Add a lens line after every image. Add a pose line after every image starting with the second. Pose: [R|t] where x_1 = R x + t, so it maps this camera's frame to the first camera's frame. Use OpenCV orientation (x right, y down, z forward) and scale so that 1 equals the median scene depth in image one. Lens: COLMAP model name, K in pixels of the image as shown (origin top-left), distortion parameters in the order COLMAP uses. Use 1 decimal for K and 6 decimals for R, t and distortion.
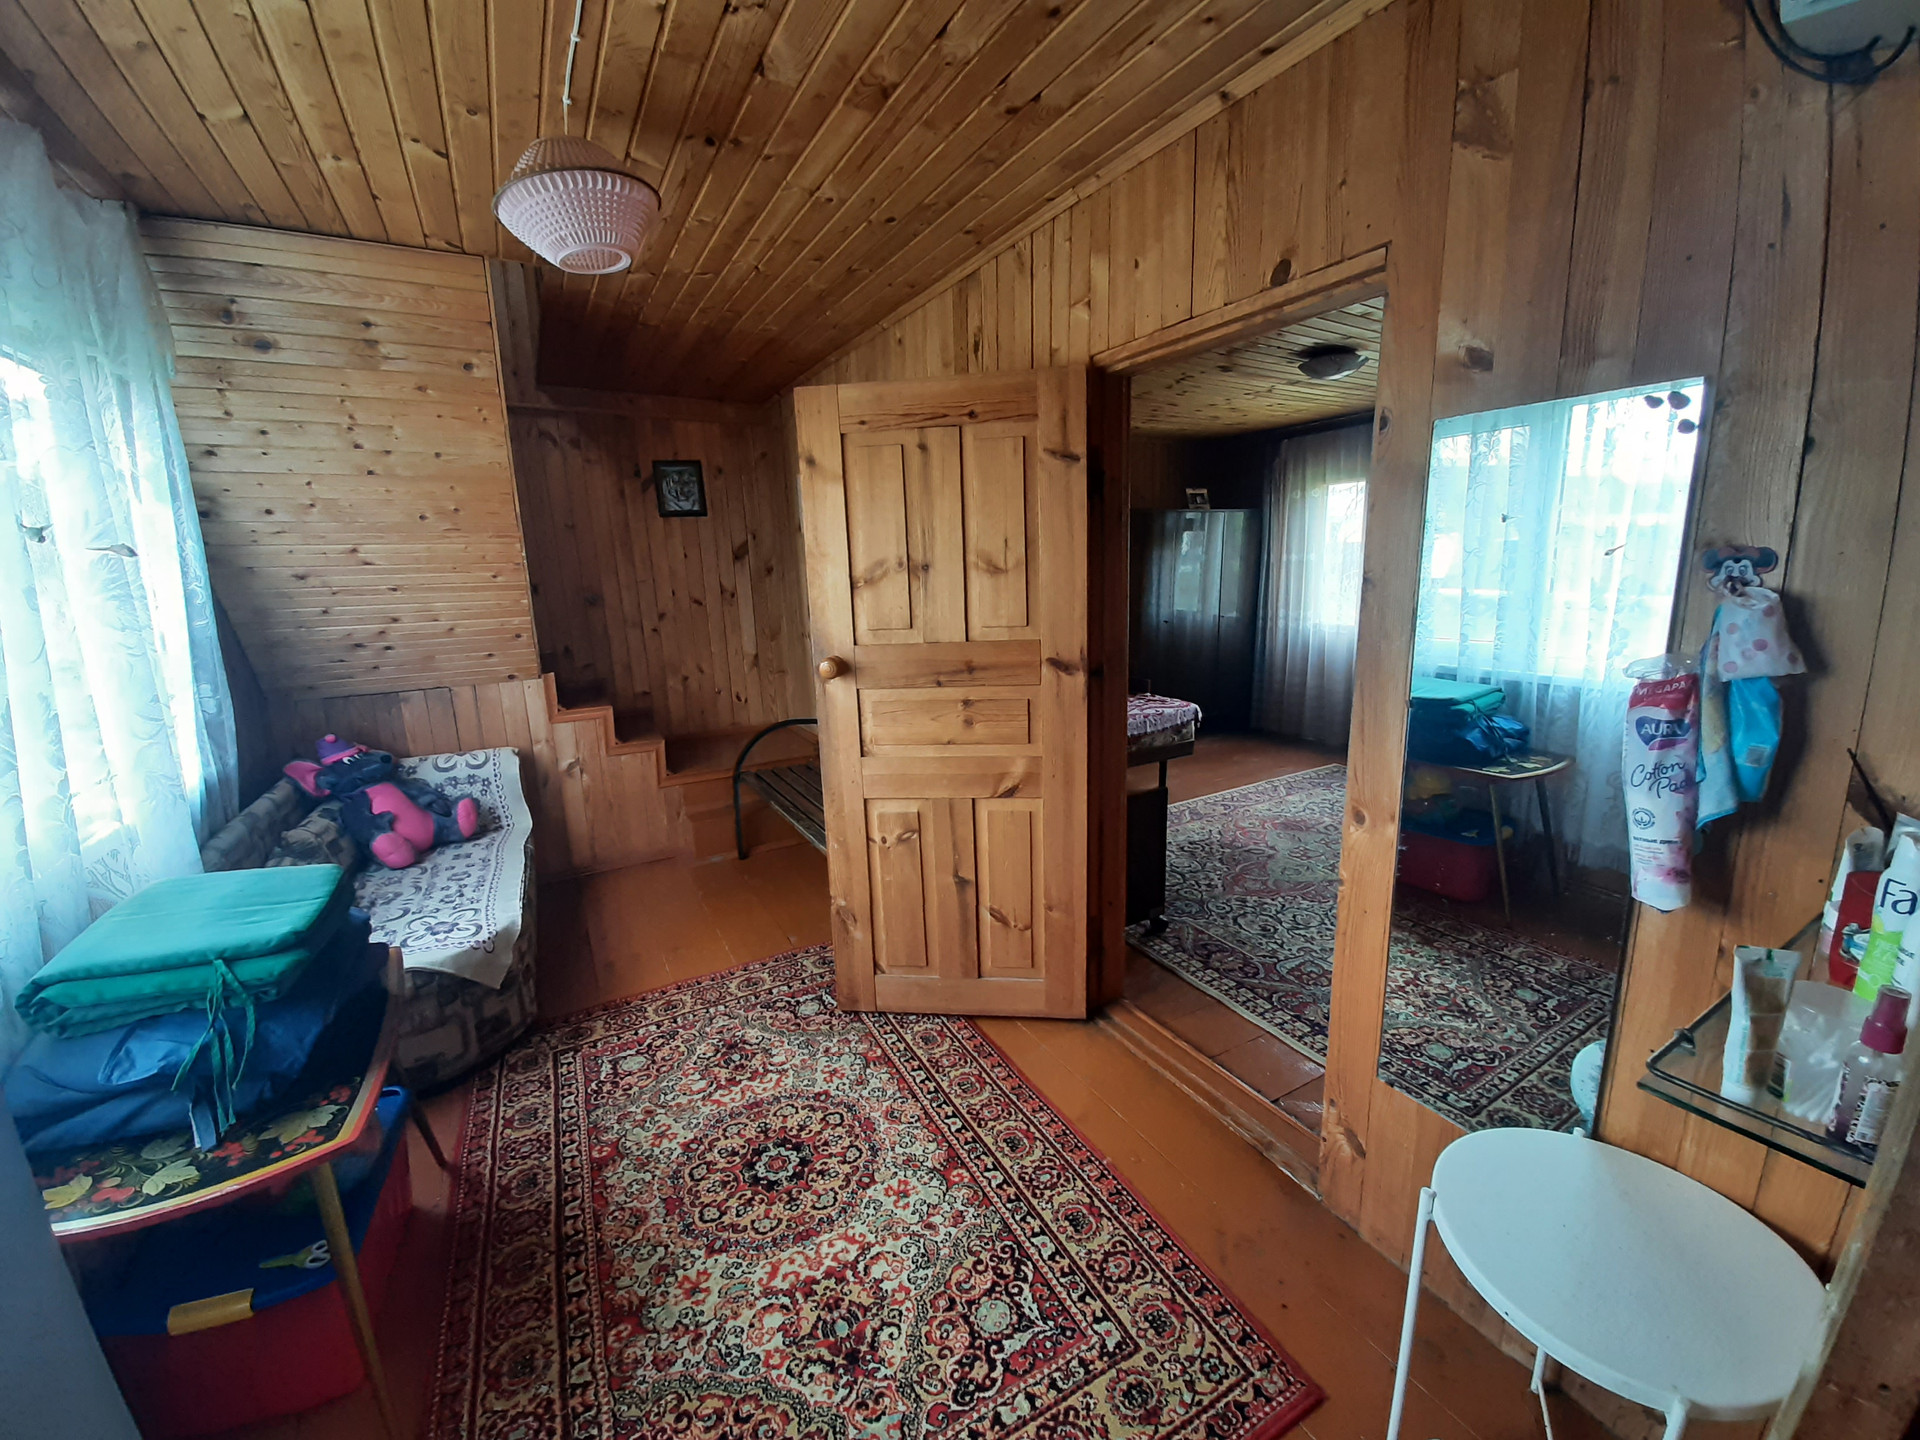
lens RADIAL K [[750.6, 0, 965.6], [0, 750.6, 710.2], [0, 0, 1]] dist [0.014871, -0.014126]
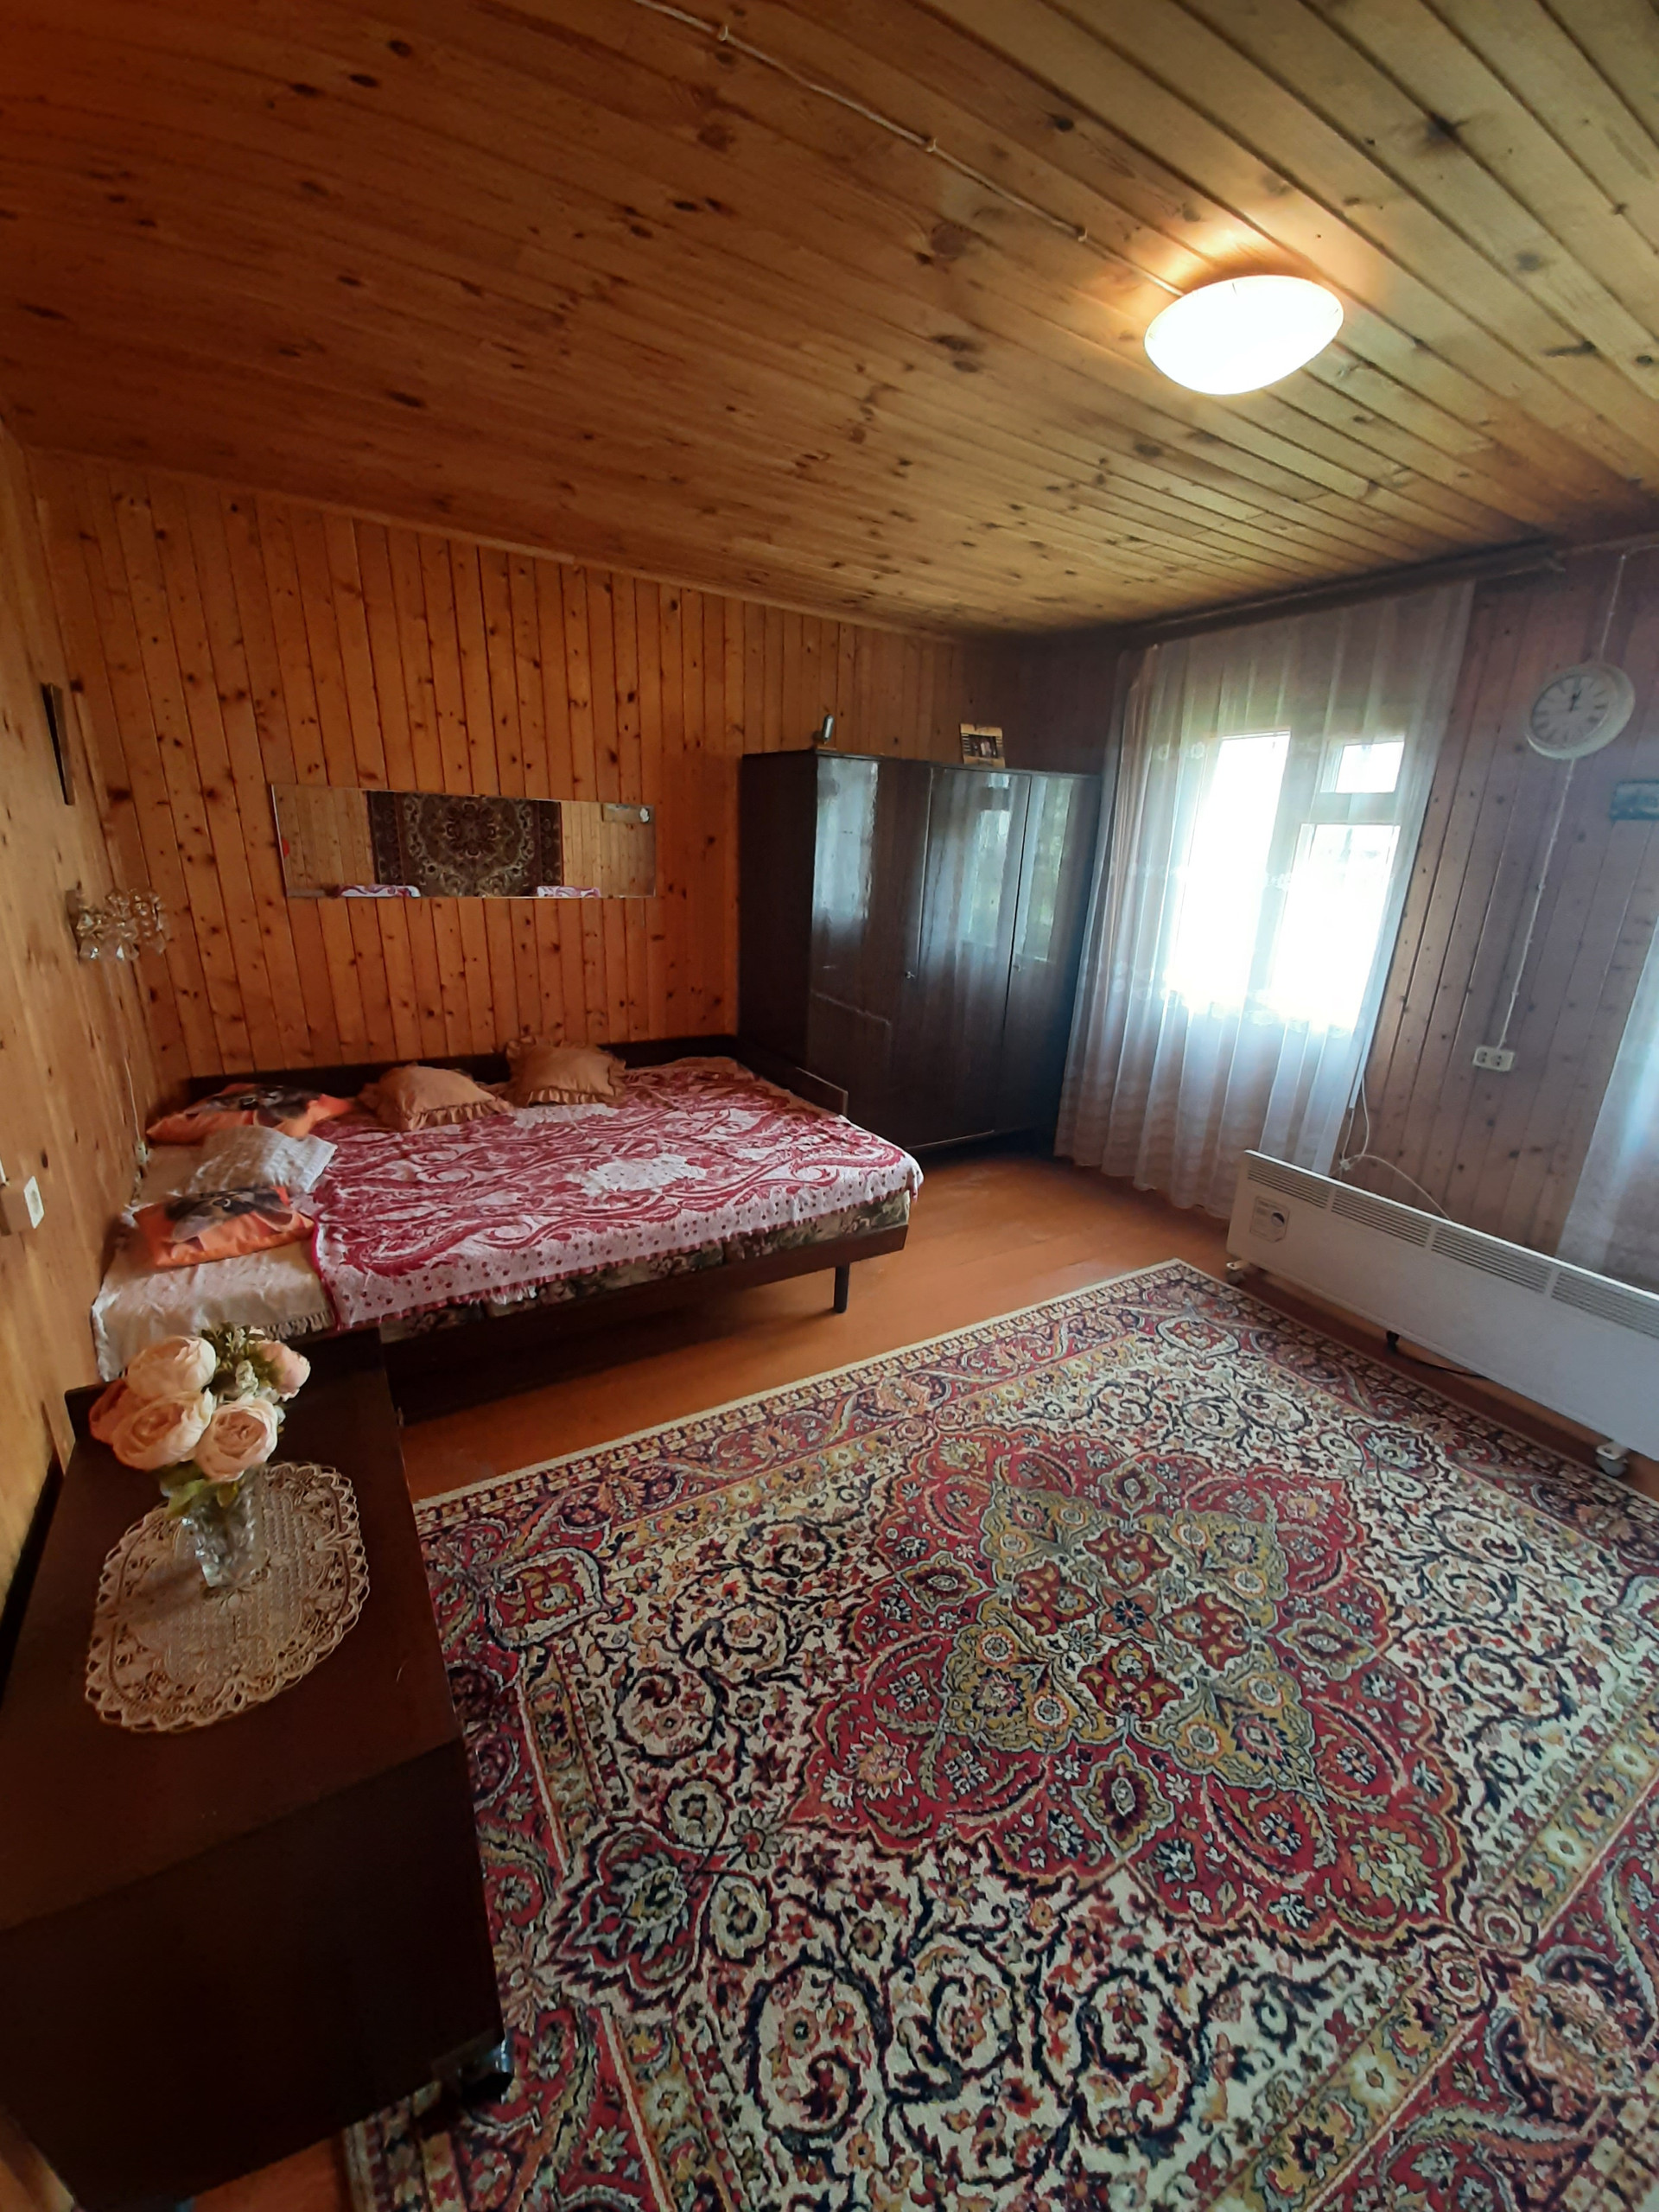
lens RADIAL K [[864.8, 0, 839.2], [0, 864.8, 1106.5], [0, 0, 1]] dist [0.014871, -0.014126]
pose [[0.997285, 0.057170, 0.046418, 0.513904], [-0.061781, 0.992565, 0.104871, -0.224619], [-0.040078, -0.107454, 0.993402, 0.965338]]
